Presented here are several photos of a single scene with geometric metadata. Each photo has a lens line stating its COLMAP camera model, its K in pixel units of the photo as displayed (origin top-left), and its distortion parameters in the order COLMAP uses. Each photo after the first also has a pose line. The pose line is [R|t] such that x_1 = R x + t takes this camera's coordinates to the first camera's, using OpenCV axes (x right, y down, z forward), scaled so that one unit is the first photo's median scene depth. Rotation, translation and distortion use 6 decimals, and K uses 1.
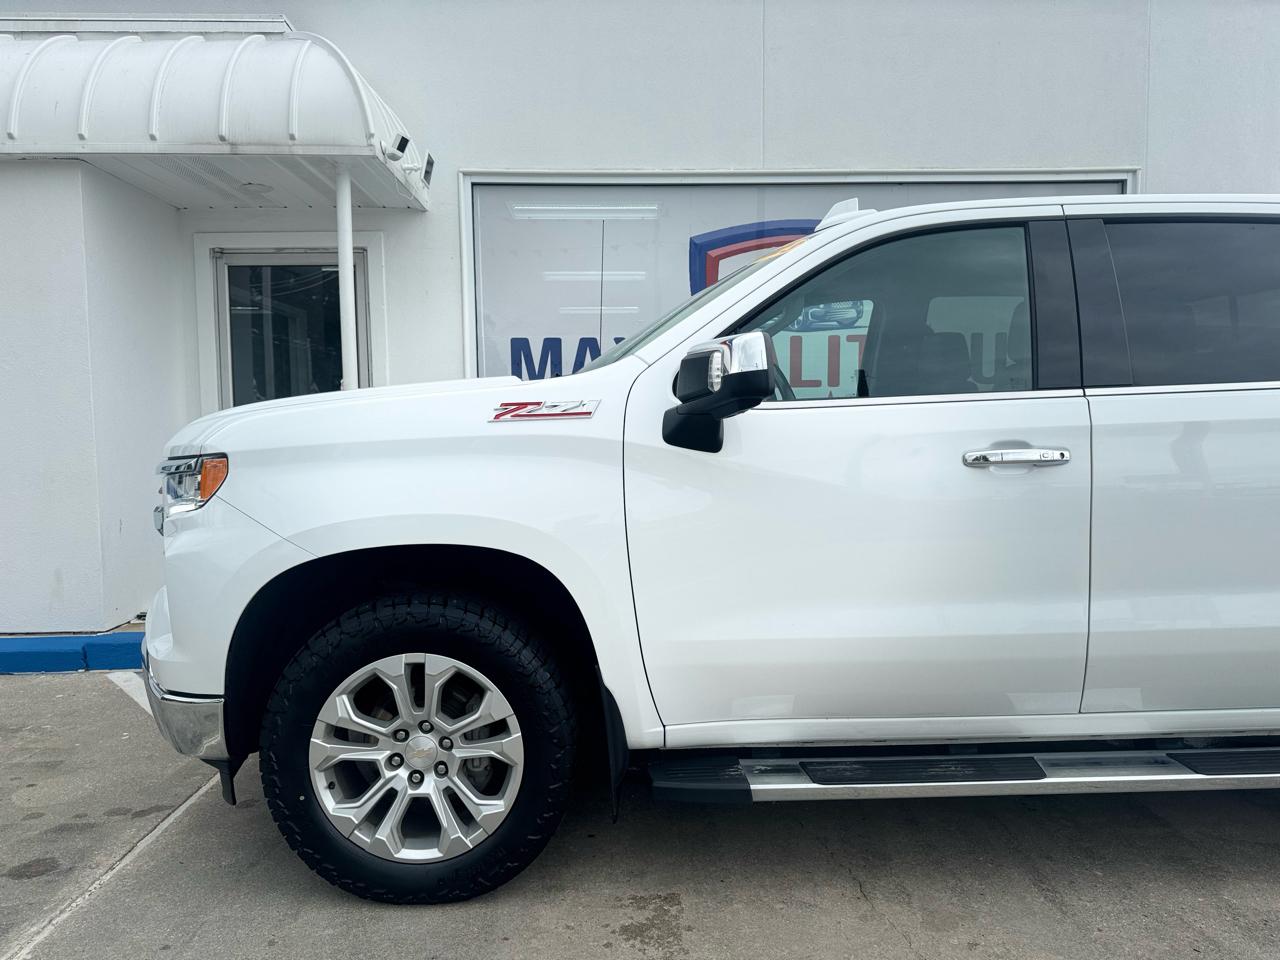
lens RADIAL K [[904.7, 0, 646.8], [0, 904.7, 488.4], [0, 0, 1]] dist [0.034176, -0.038218]
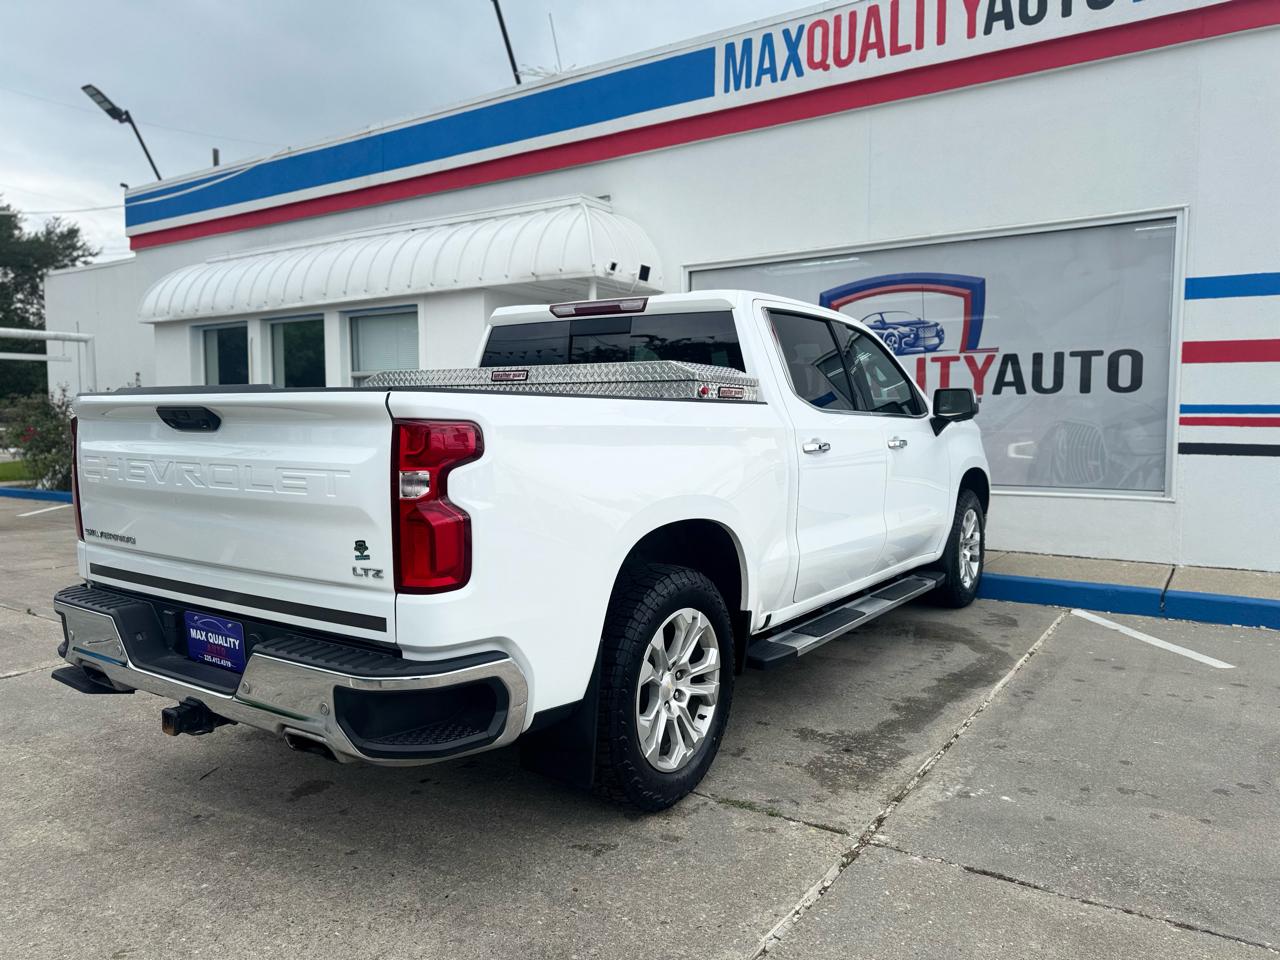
lens RADIAL K [[904.7, 0, 640.2], [0, 904.7, 482.8], [0, 0, 1]] dist [0.034176, -0.038218]
pose [[0.811449, 0.050198, -0.582264, 0.850847], [-0.048737, 0.998646, 0.018175, 0.013114], [0.582388, 0.013630, 0.812797, -0.417461]]
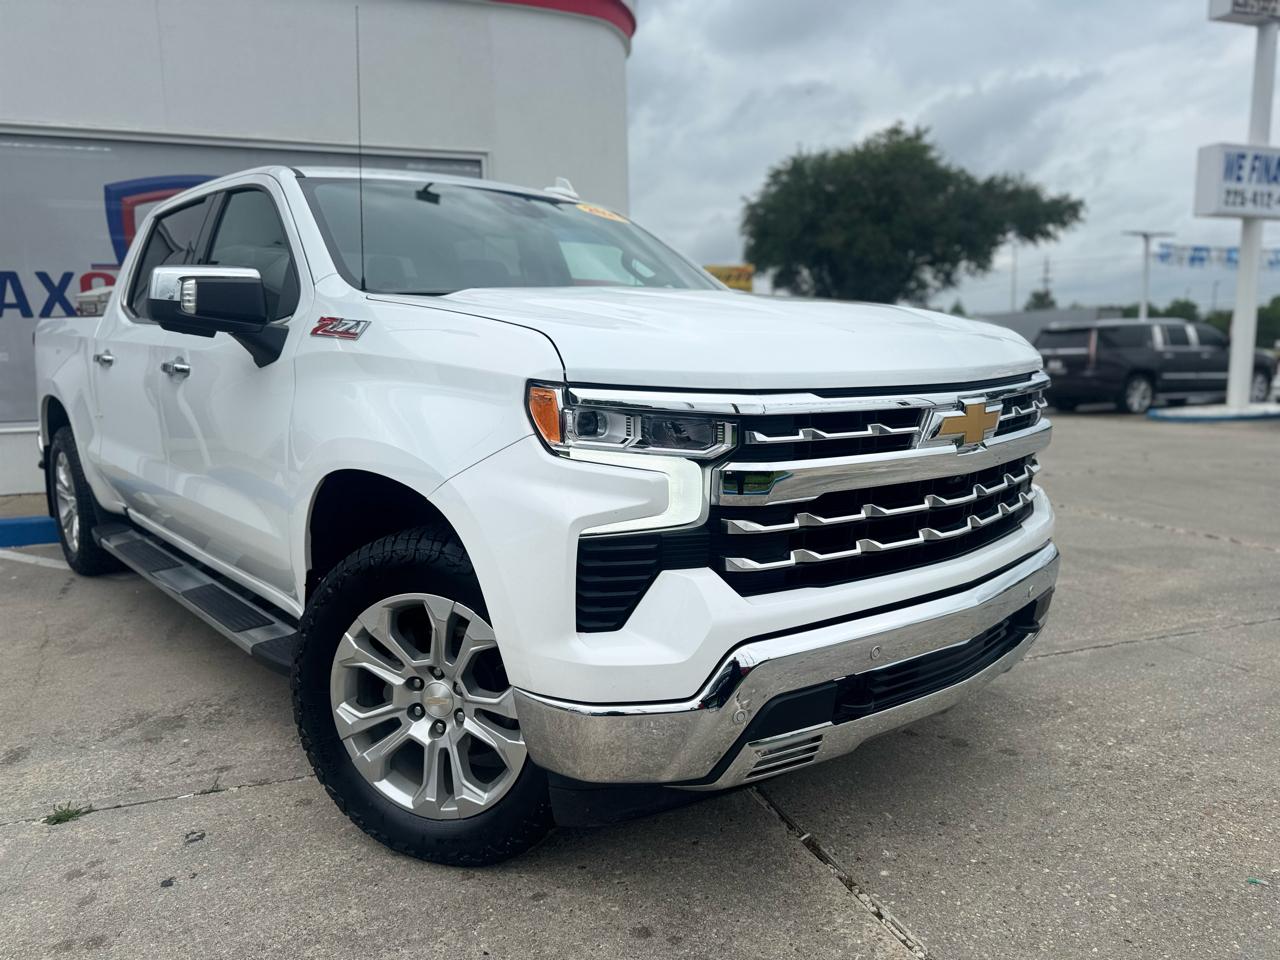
lens RADIAL K [[904.7, 0, 645.1], [0, 904.7, 492.1], [0, 0, 1]] dist [0.034176, -0.038218]
pose [[0.945016, -0.054691, 0.322418, 0.388170], [0.029257, 0.996102, 0.083214, 0.042148], [-0.325712, -0.069206, 0.942933, -0.427508]]
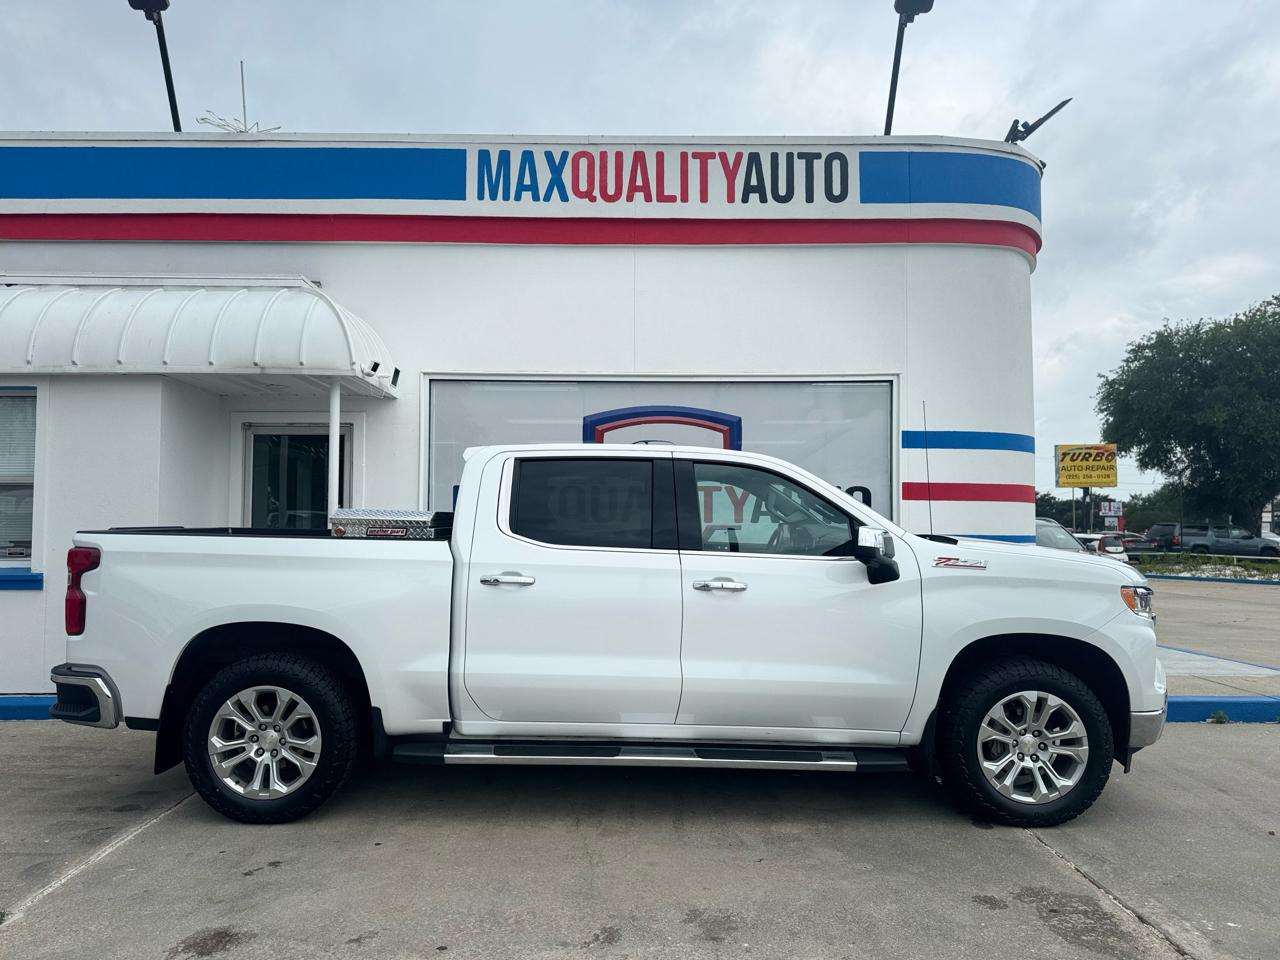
lens RADIAL K [[904.7, 0, 638.1], [0, 904.7, 484.9], [0, 0, 1]] dist [0.034176, -0.038218]
pose [[0.999750, 0.011441, -0.019217, 0.207147], [-0.013623, 0.992975, -0.117539, -0.011203], [0.017737, 0.117771, 0.992882, -0.481305]]
